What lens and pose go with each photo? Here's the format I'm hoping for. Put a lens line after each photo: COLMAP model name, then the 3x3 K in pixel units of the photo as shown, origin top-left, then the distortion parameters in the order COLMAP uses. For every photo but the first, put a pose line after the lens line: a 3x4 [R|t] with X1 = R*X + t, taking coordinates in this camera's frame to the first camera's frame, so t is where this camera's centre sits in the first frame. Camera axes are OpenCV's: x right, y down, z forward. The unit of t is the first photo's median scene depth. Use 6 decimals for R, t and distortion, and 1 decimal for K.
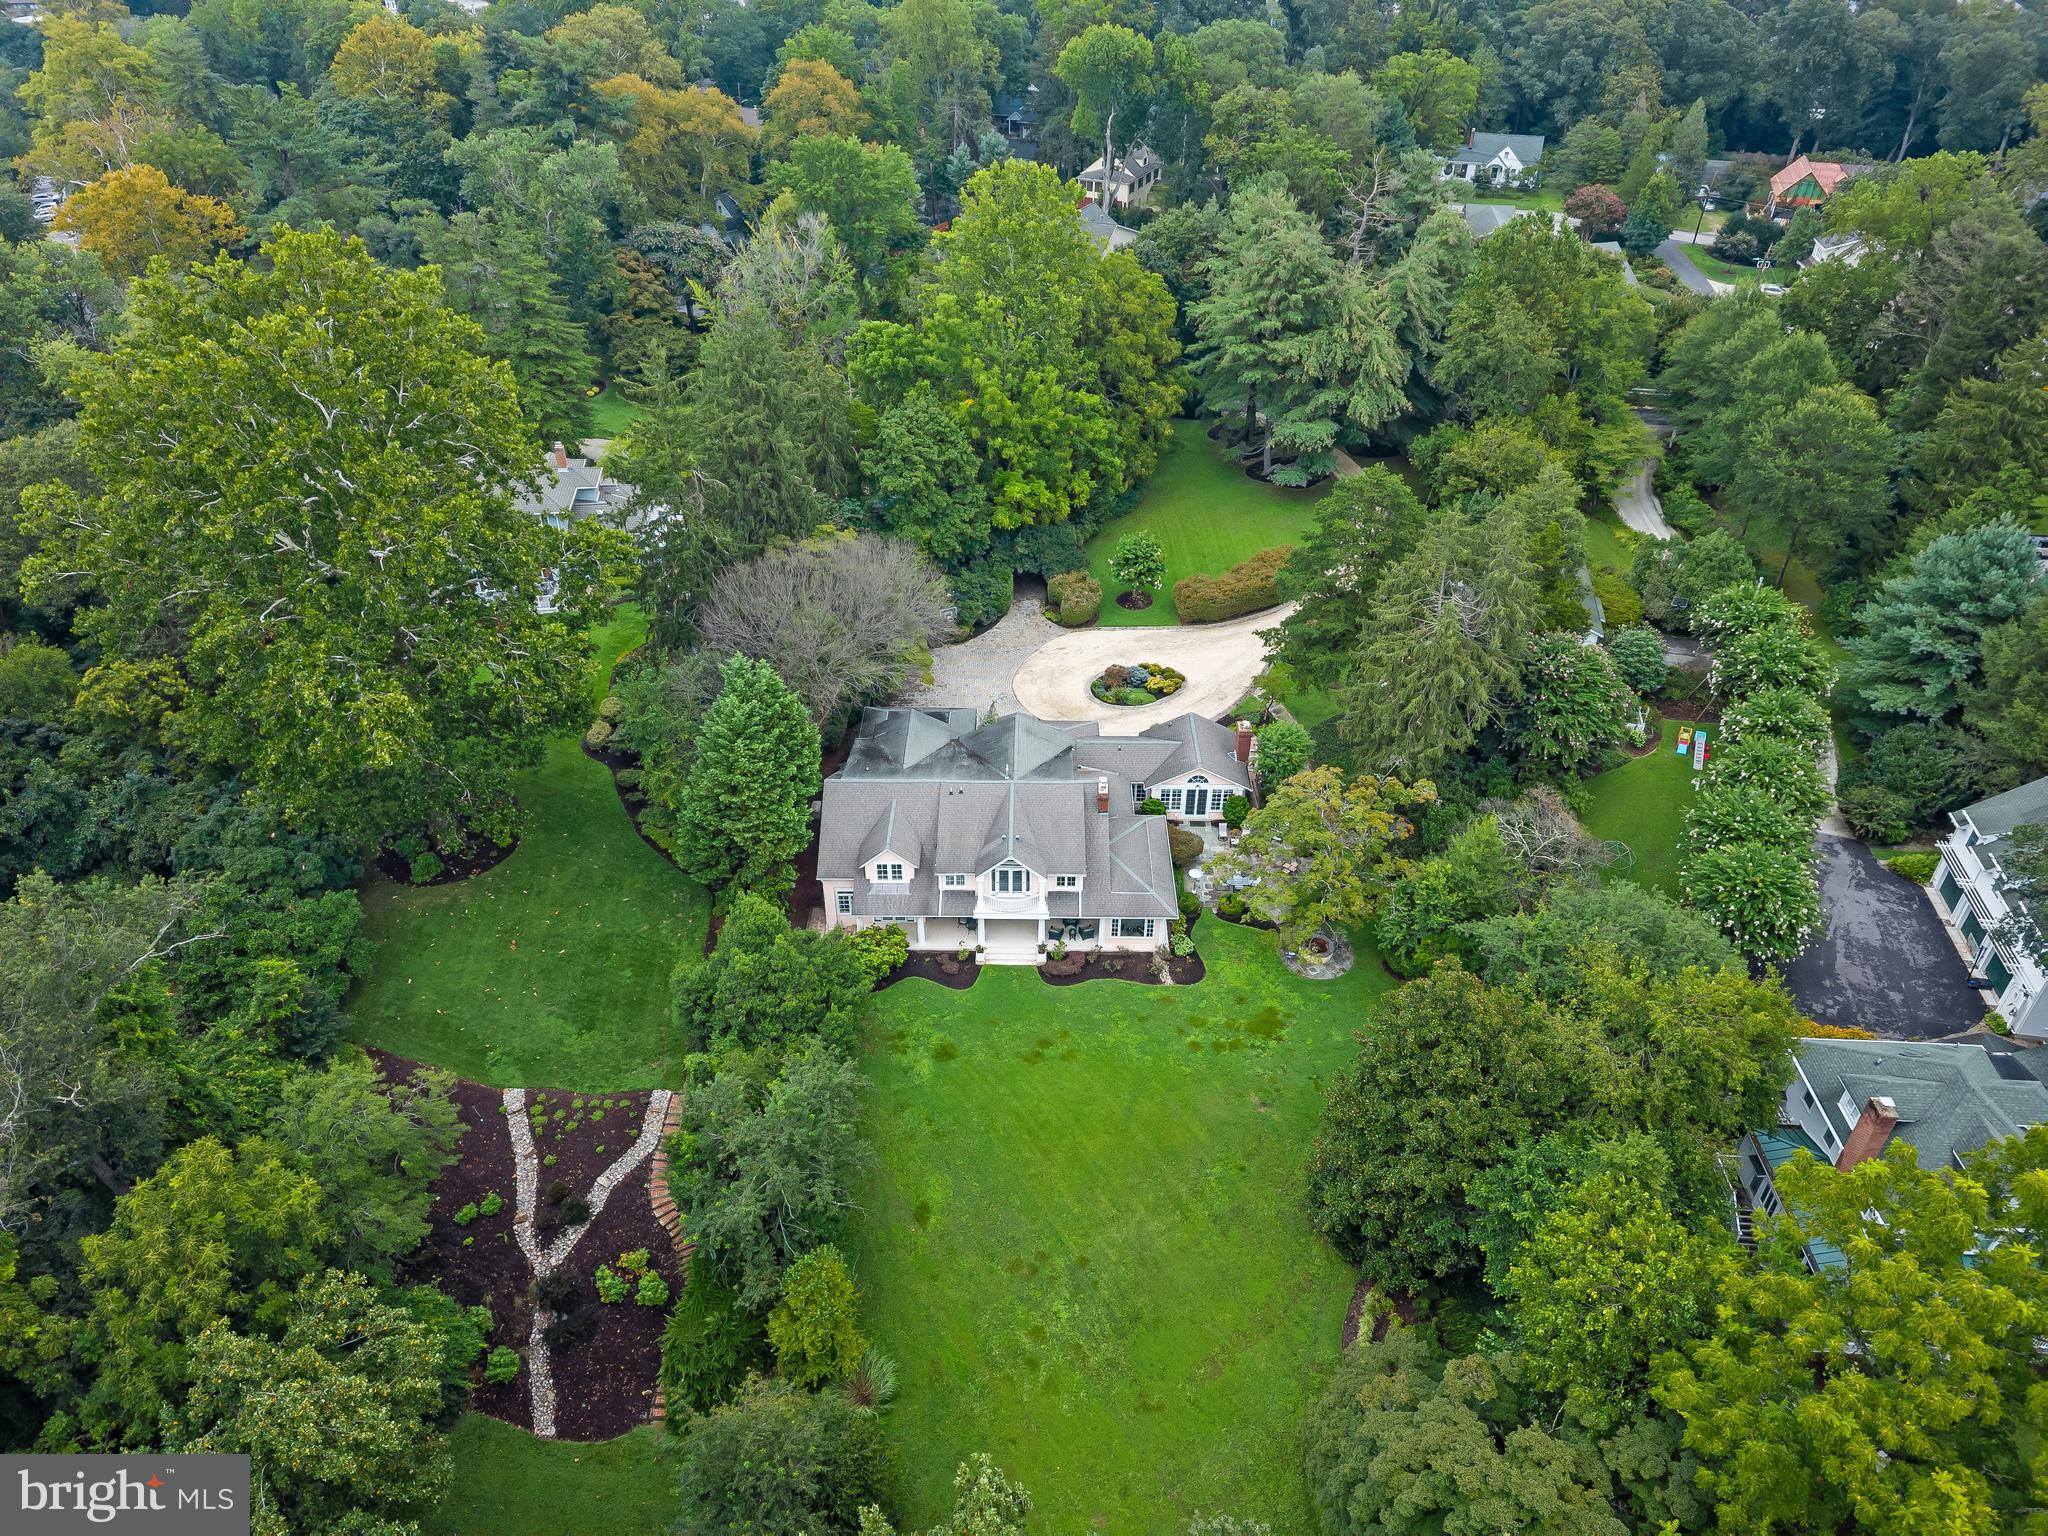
lens RADIAL K [[1418.9, 0, 1017.8], [0, 1418.9, 775.3], [0, 0, 1]] dist [0.031361, -0.017552]
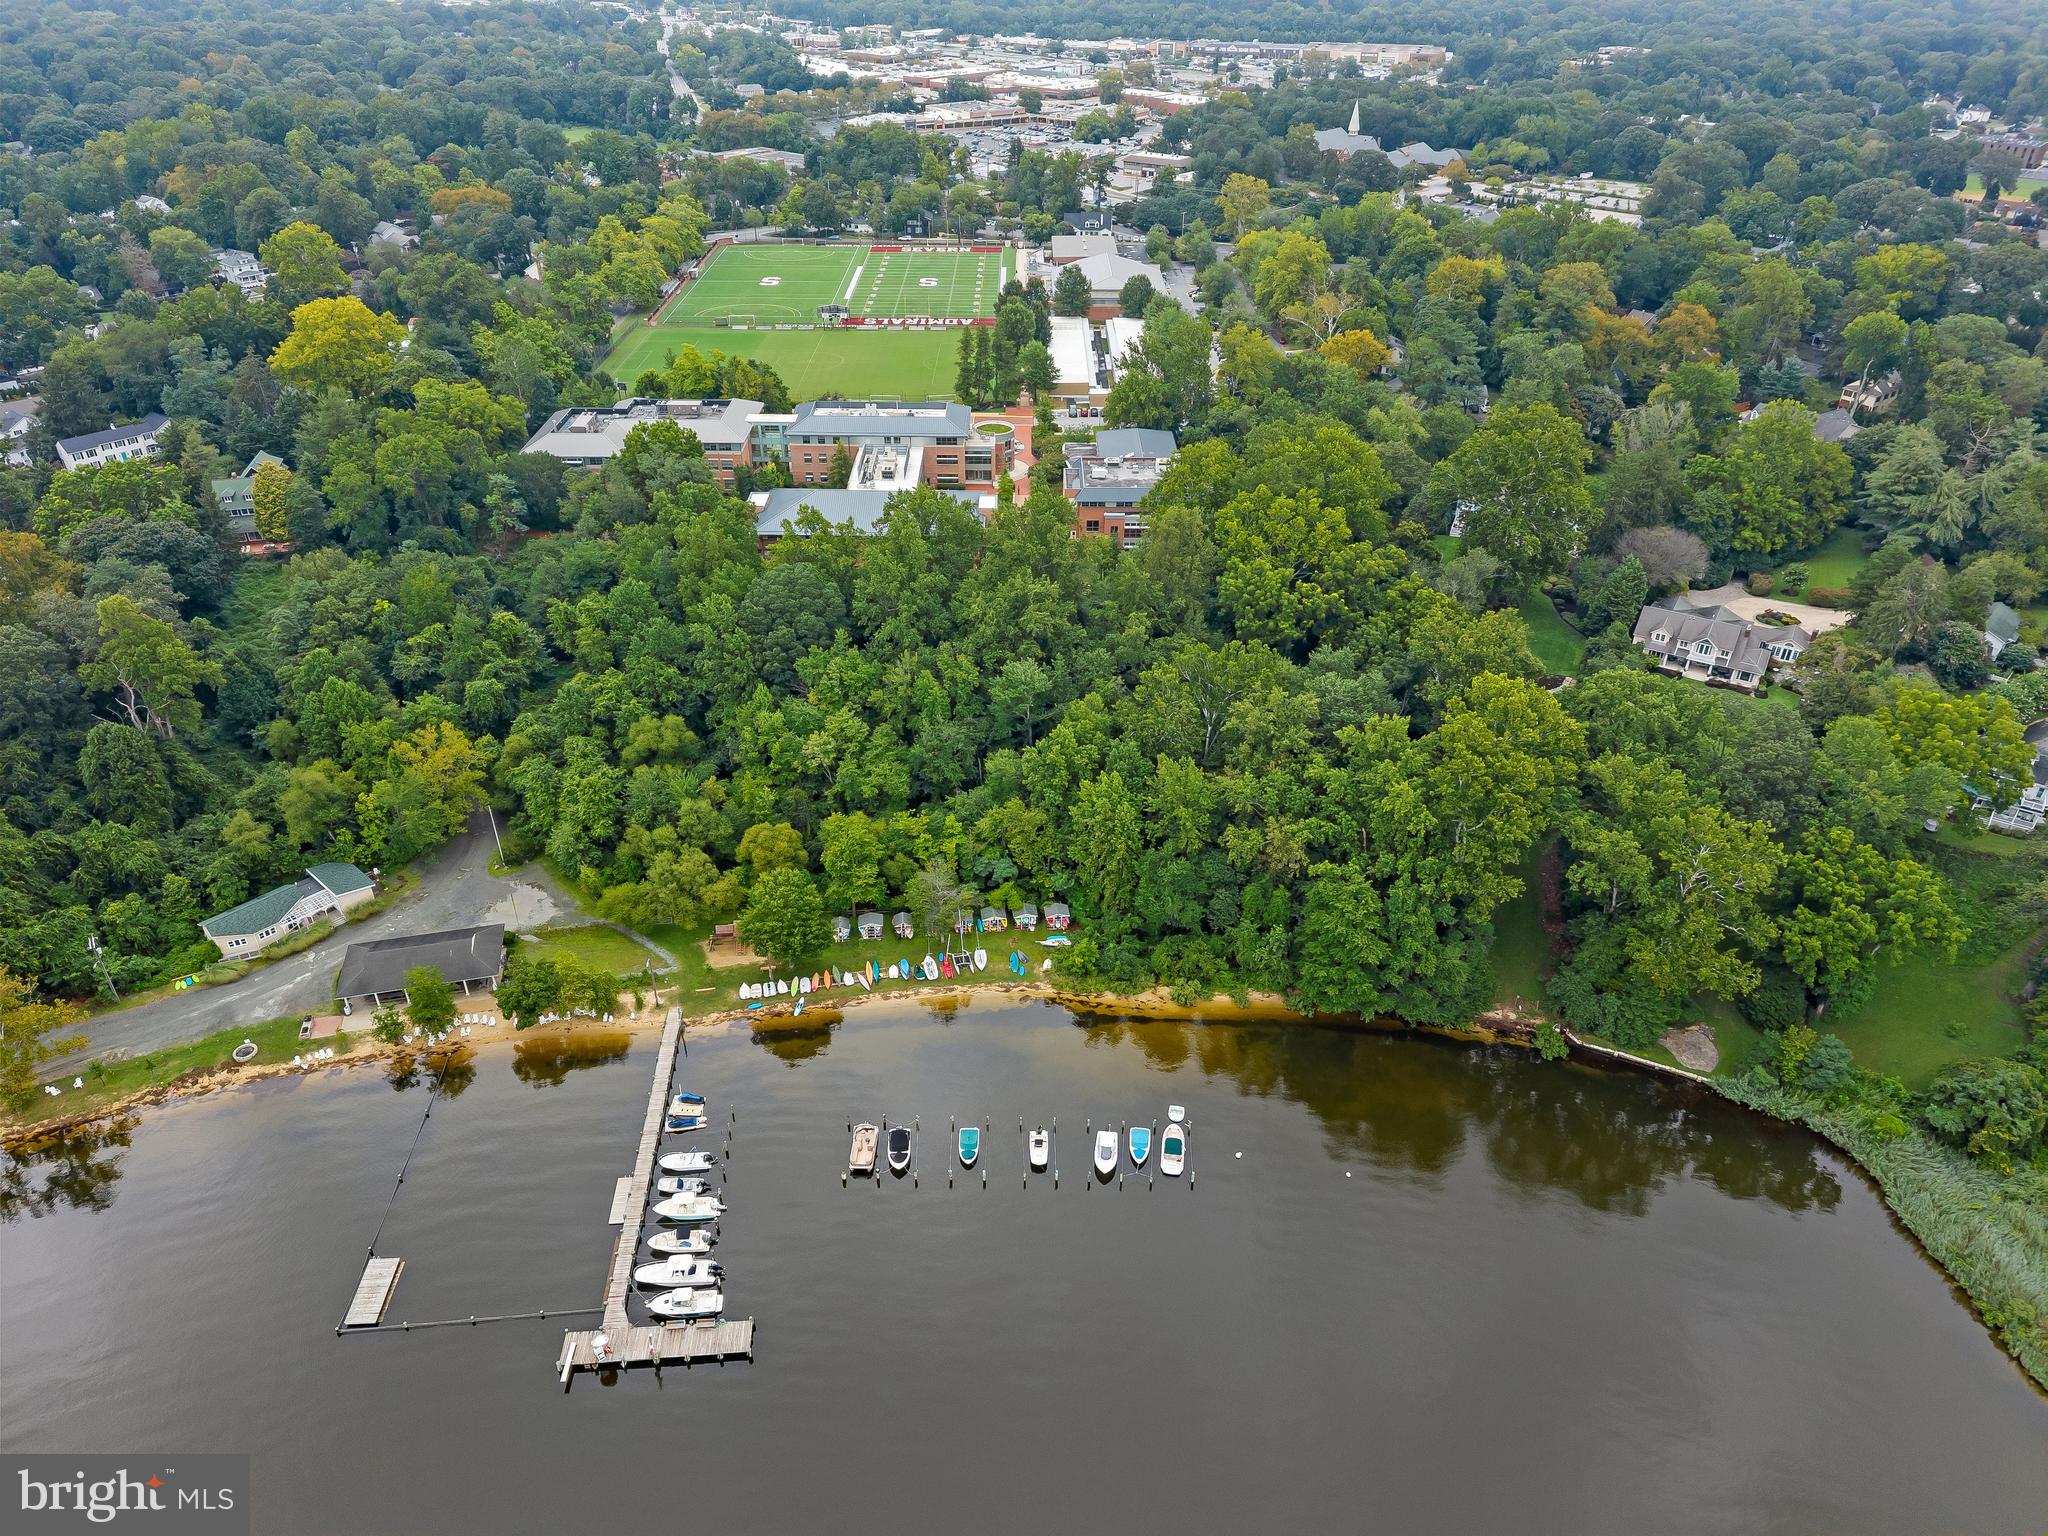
lens RADIAL K [[1418.9, 0, 1008.5], [0, 1418.9, 752.6], [0, 0, 1]] dist [0.031361, -0.017552]
pose [[0.864190, 0.269641, -0.424818, 0.045418], [-0.294702, 0.955563, 0.007017, 0.485979], [0.407832, 0.119131, 0.905252, -1.589331]]
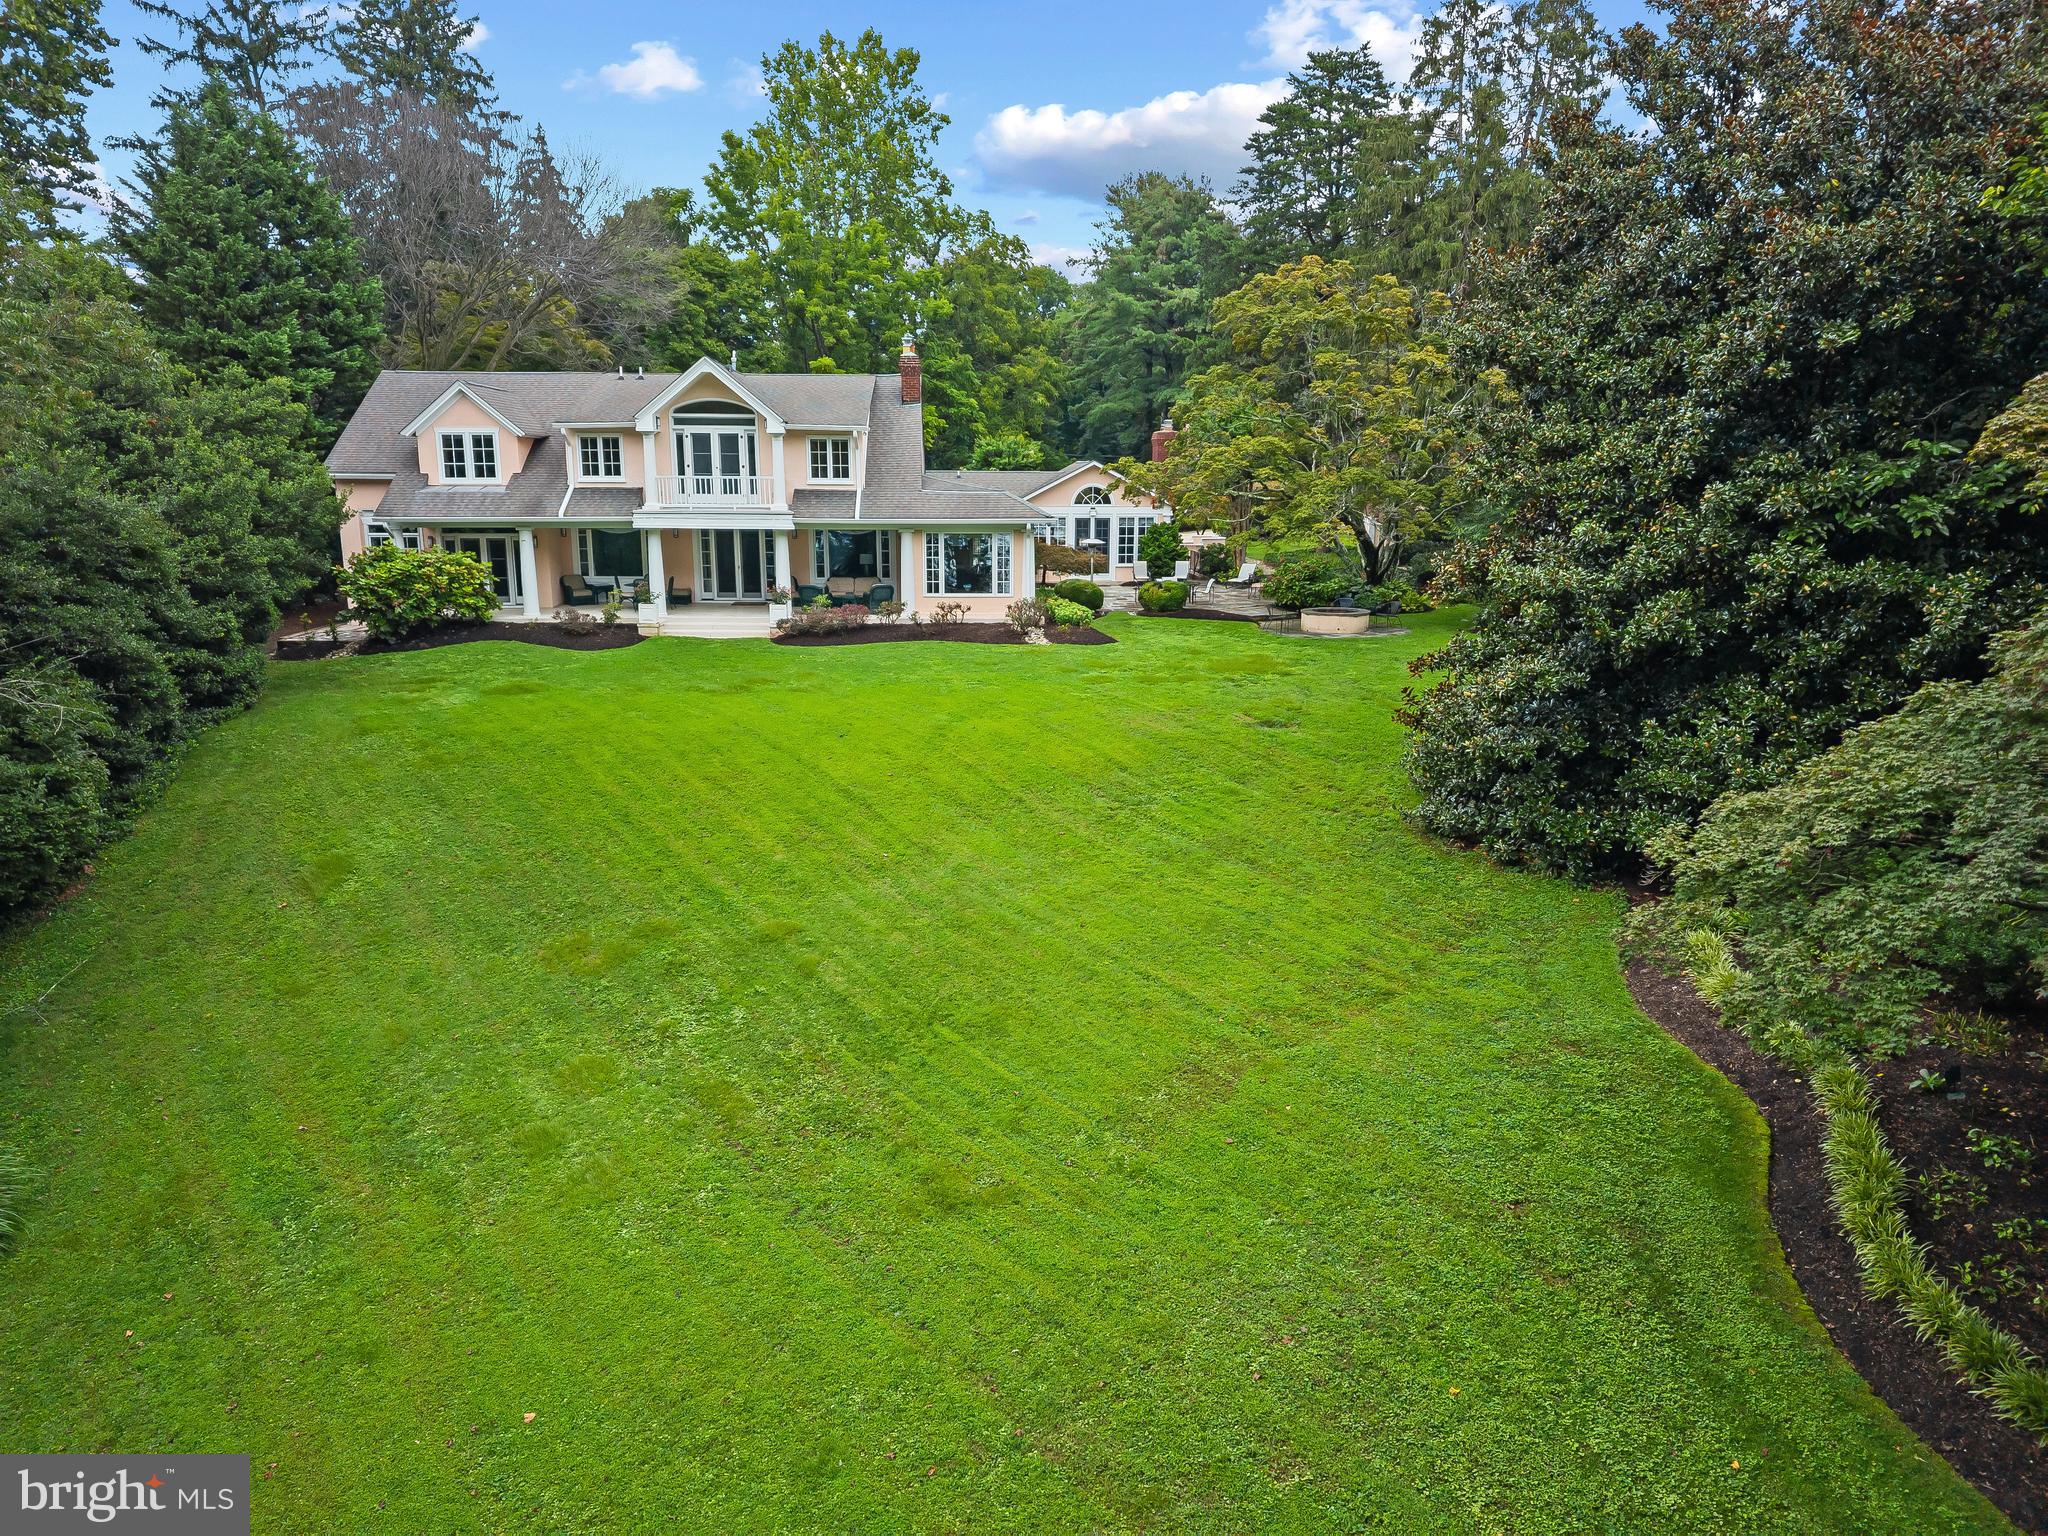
lens RADIAL K [[1418.9, 0, 1024.3], [0, 1418.9, 778.6], [0, 0, 1]] dist [0.031361, -0.017552]
pose [[0.997910, -0.007290, 0.064211, 0.049569], [0.032276, 0.917040, -0.397487, 0.268728], [-0.055987, 0.398729, 0.915358, 0.419026]]
